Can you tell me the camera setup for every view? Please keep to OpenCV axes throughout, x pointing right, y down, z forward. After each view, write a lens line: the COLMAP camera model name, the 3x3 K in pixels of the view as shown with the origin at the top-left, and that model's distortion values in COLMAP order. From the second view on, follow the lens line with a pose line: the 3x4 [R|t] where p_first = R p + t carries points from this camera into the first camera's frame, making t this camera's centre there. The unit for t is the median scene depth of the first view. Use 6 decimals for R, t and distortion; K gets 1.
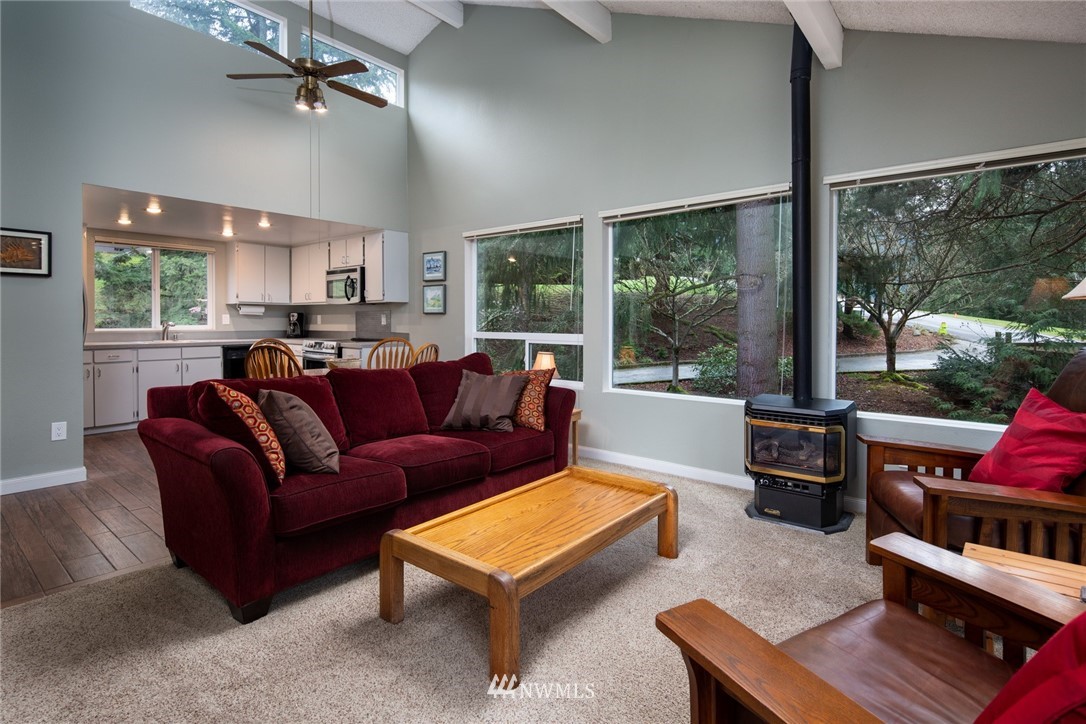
lens RADIAL K [[540.5, 0, 546.0], [0, 540.5, 325.8], [0, 0, 1]] dist [-0.003072, -0.000330]
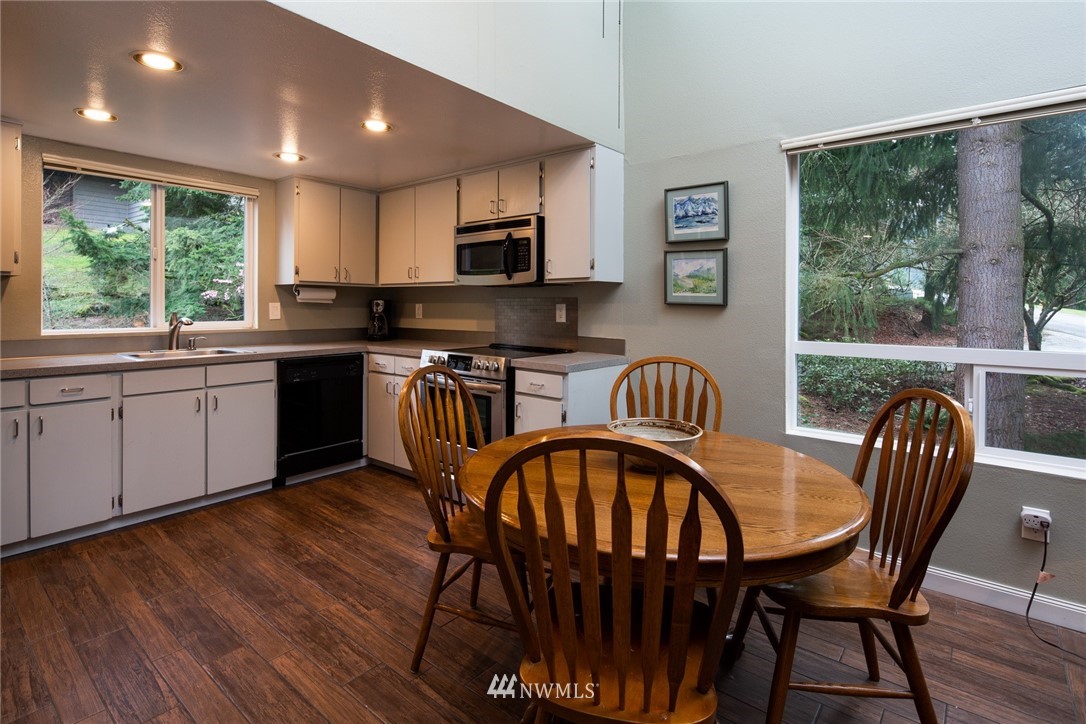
lens RADIAL K [[537.1, 0, 540.2], [0, 537.1, 307.4], [0, 0, 1]] dist [-0.004398, -0.000436]
pose [[0.999992, 0.003886, 0.000316, -0.328818], [-0.003883, 0.999971, -0.006541, -0.014438], [-0.000342, 0.006540, 0.999979, 0.447841]]
